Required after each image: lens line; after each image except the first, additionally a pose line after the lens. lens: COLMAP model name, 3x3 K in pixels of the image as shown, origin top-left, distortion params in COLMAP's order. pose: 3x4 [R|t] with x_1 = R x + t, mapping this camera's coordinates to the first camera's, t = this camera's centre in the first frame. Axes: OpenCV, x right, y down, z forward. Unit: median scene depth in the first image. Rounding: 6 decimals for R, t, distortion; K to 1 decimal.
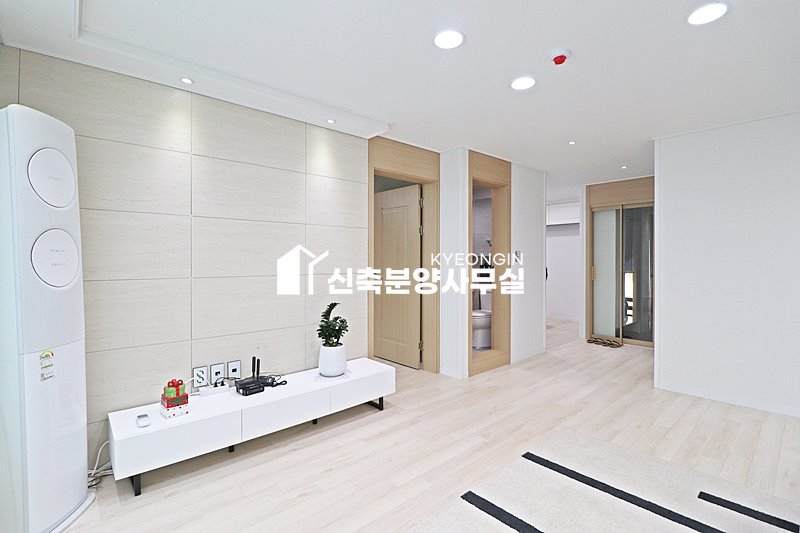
lens RADIAL K [[370.6, 0, 396.9], [0, 370.6, 261.0], [0, 0, 1]] dist [-0.006500, -0.010581]
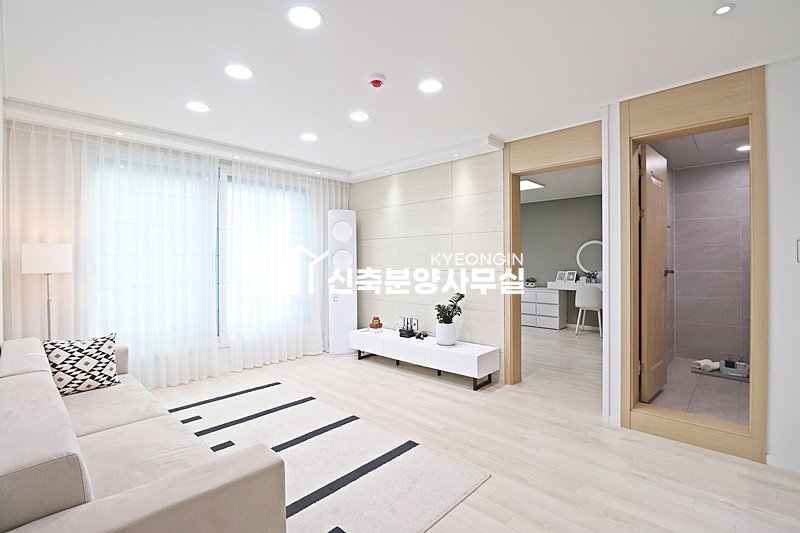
lens RADIAL K [[370.6, 0, 401.9], [0, 370.6, 261.5], [0, 0, 1]] dist [-0.006500, -0.010581]
pose [[0.092892, 0.008562, -0.995639, 1.028585], [0.006953, 0.999933, 0.009248, -0.012273], [0.995652, -0.007781, 0.092826, 0.628772]]
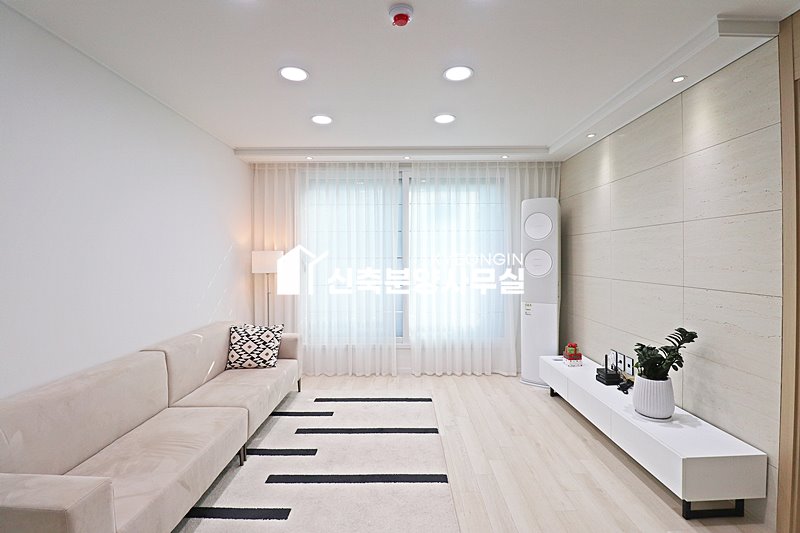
lens RADIAL K [[370.6, 0, 398.3], [0, 370.6, 258.9], [0, 0, 1]] dist [-0.006500, -0.010581]
pose [[-0.669453, 0.013907, -0.742724, 0.672355], [0.011476, 0.999899, 0.008378, -0.033084], [0.742766, -0.002915, -0.669545, 0.989308]]
